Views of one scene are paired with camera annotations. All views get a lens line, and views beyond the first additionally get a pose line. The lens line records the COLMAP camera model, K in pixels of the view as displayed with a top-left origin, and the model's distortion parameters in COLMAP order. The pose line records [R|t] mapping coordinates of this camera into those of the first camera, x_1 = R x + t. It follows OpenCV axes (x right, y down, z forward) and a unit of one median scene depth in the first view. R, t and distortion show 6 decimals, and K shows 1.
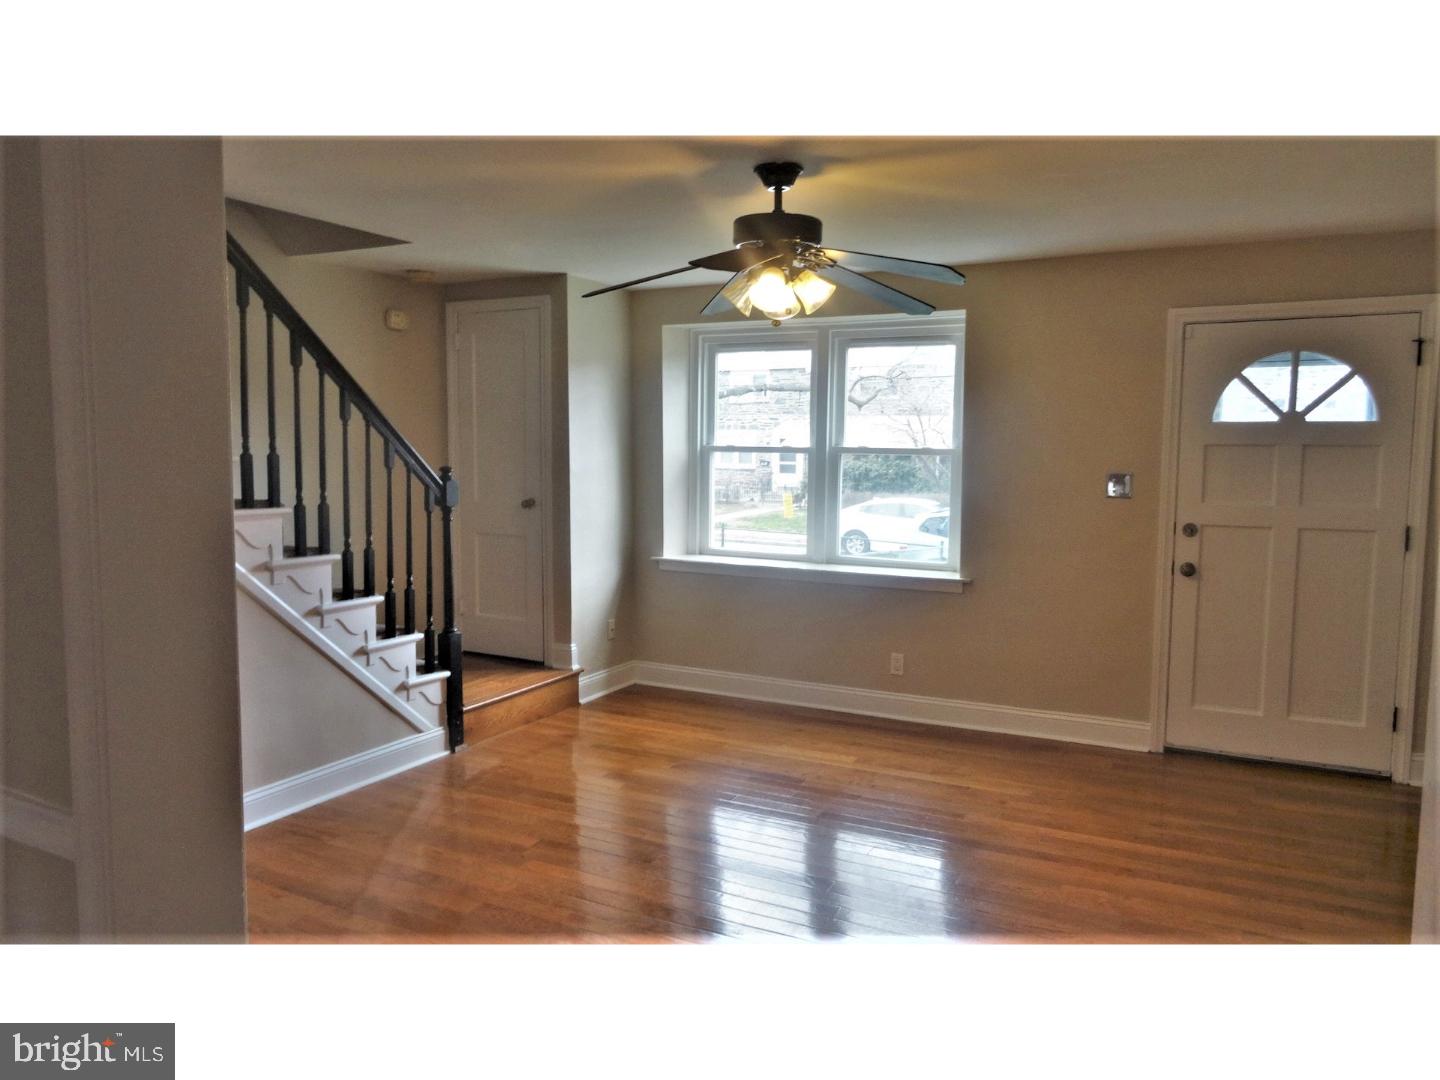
lens RADIAL K [[1035.4, 0, 720.0], [0, 1035.4, 540.0], [0, 0, 1]] dist [0.000639, 0.003521]
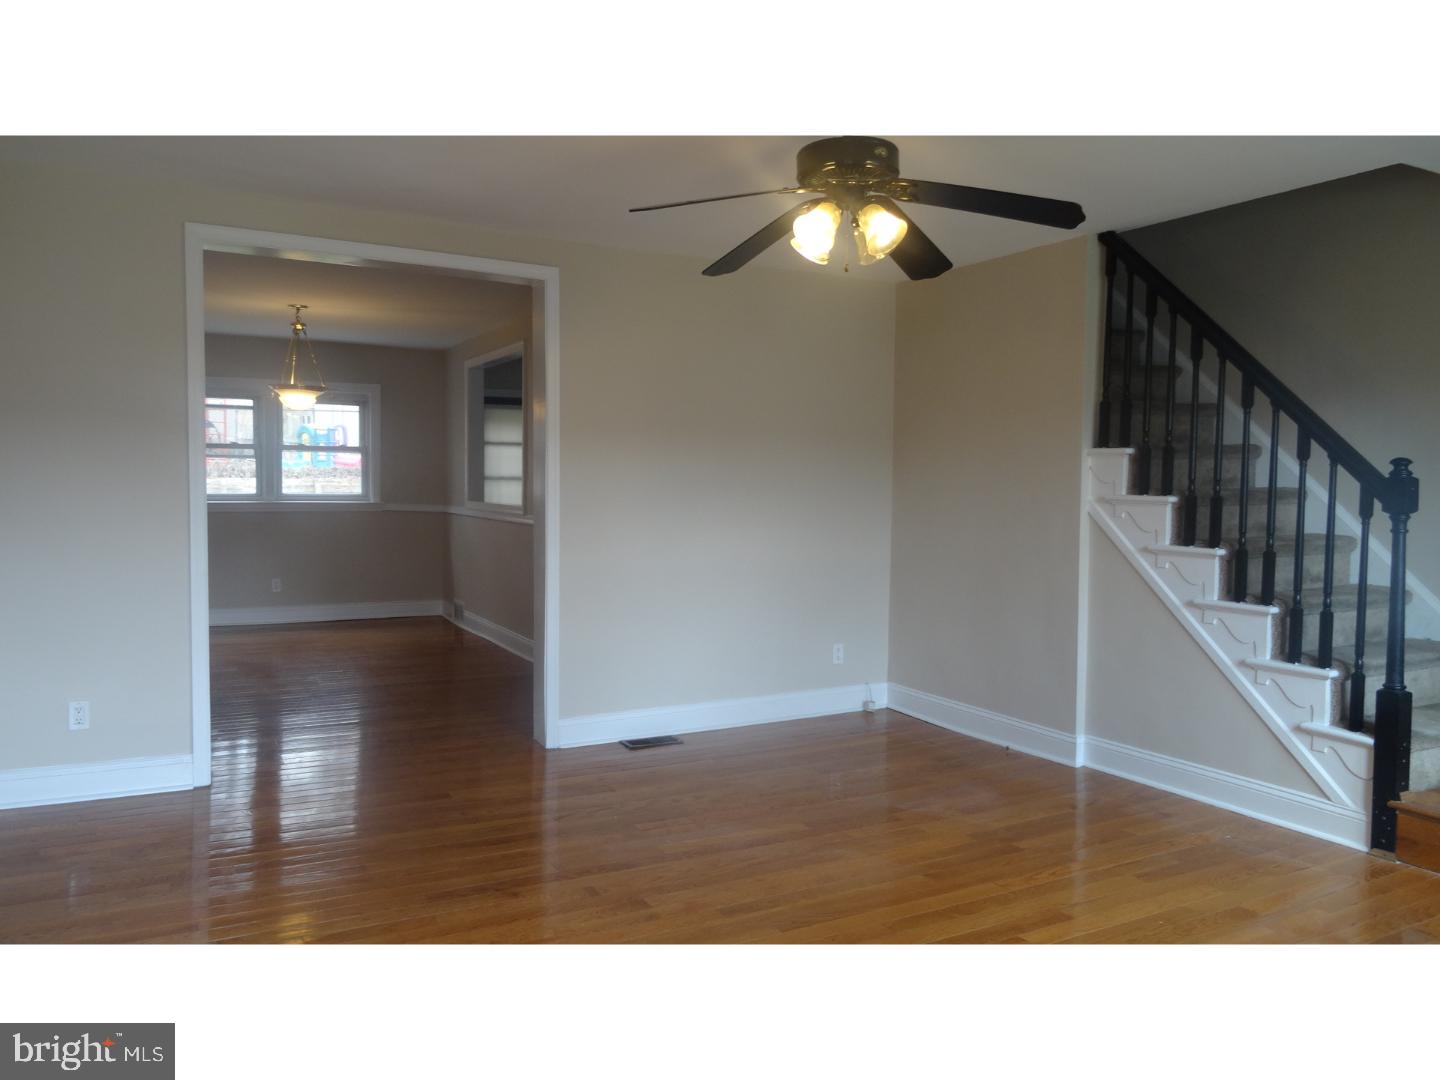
lens RADIAL K [[1078.2, 0, 720.0], [0, 1078.2, 540.0], [0, 0, 1]] dist [-0.026571, -0.000041]
pose [[-0.566834, 0.033251, -0.823160, 0.604013], [-0.088095, 0.991010, 0.100694, -0.046656], [0.819108, 0.129593, -0.558809, 1.008301]]
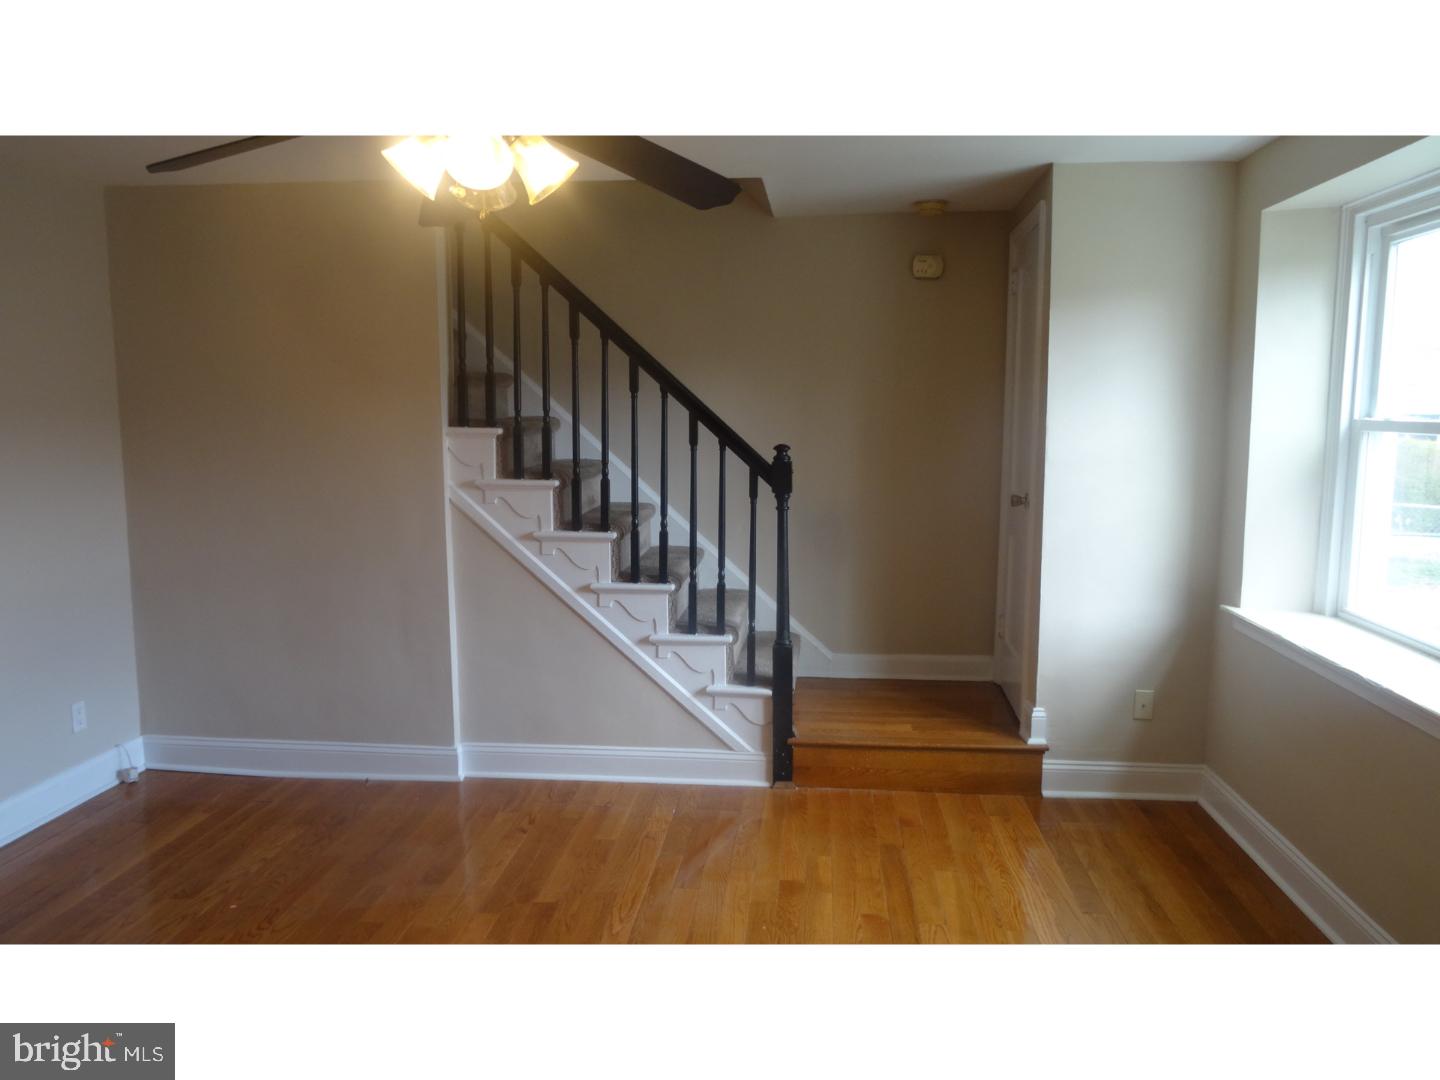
lens RADIAL K [[1035.4, 0, 720.0], [0, 1035.4, 540.0], [0, 0, 1]] dist [0.000639, 0.003521]
pose [[0.385264, 0.115423, -0.915559, 0.468255], [-0.088464, 0.992197, 0.087859, -0.062576], [0.918556, 0.047146, 0.392469, 0.617237]]
